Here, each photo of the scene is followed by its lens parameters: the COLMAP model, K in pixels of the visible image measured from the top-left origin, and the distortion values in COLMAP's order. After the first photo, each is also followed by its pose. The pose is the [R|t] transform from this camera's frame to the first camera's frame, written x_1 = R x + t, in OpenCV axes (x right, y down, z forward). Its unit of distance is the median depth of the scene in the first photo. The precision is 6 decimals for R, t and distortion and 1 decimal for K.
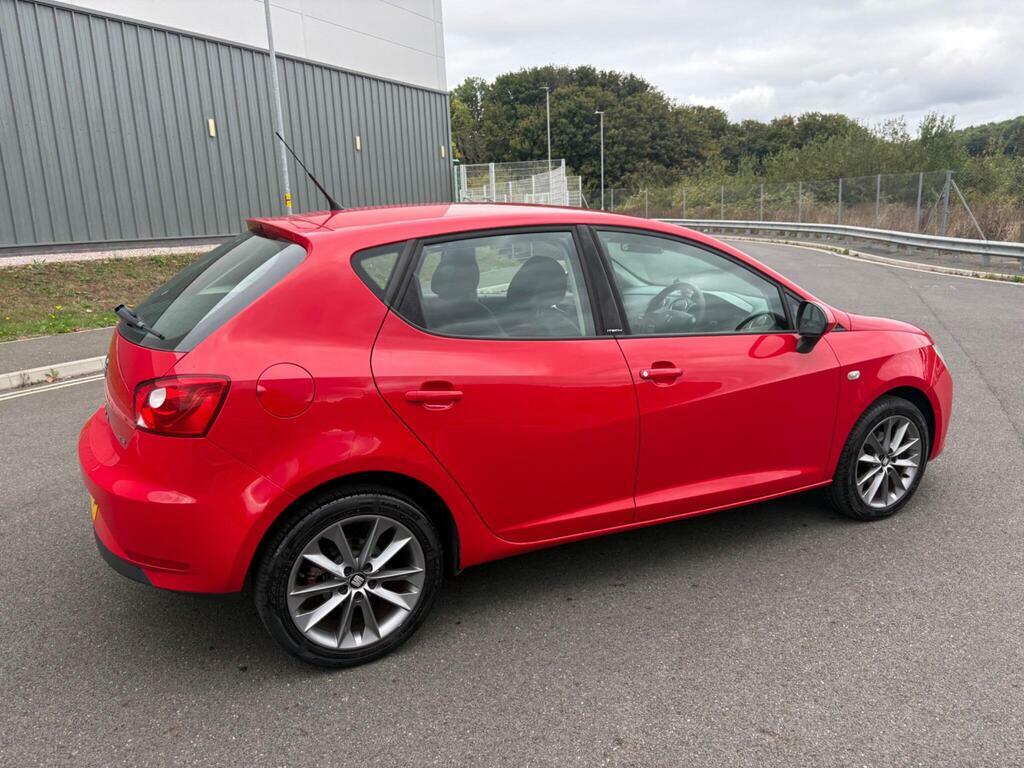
lens RADIAL K [[771.3, 0, 514.6], [0, 771.3, 384.9], [0, 0, 1]] dist [0.049848, -0.048246]
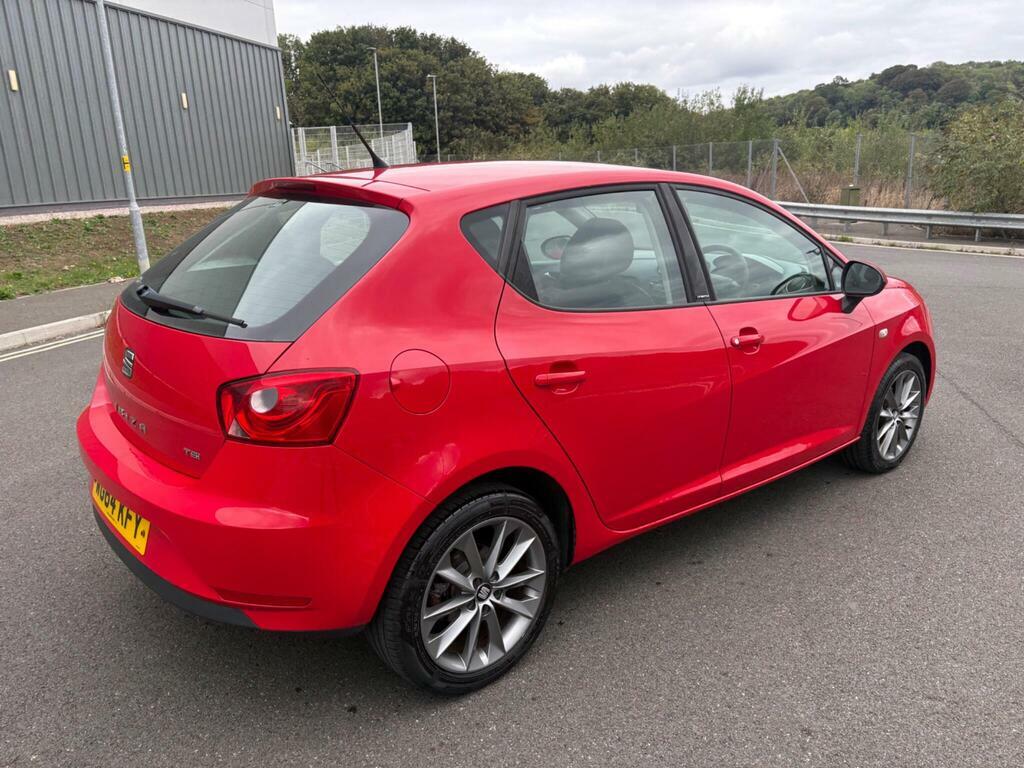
lens RADIAL K [[771.3, 0, 517.4], [0, 771.3, 387.2], [0, 0, 1]] dist [0.049848, -0.048246]
pose [[0.975546, -0.059821, 0.211500, -0.235315], [0.050779, 0.997559, 0.047930, -0.013902], [-0.213851, -0.036018, 0.976202, 0.100333]]
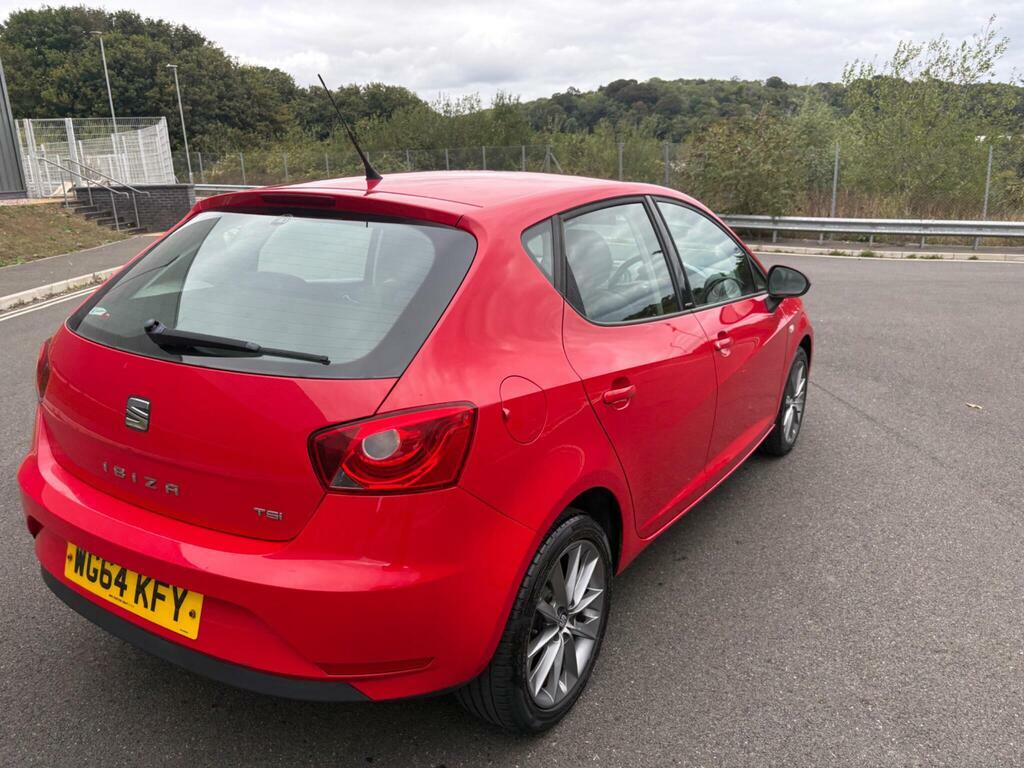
lens RADIAL K [[771.3, 0, 515.4], [0, 771.3, 389.7], [0, 0, 1]] dist [0.049848, -0.048246]
pose [[0.867055, -0.127135, 0.481718, -0.436641], [0.105251, 0.991813, 0.072317, -0.046066], [-0.486968, -0.012002, 0.873337, 0.199518]]
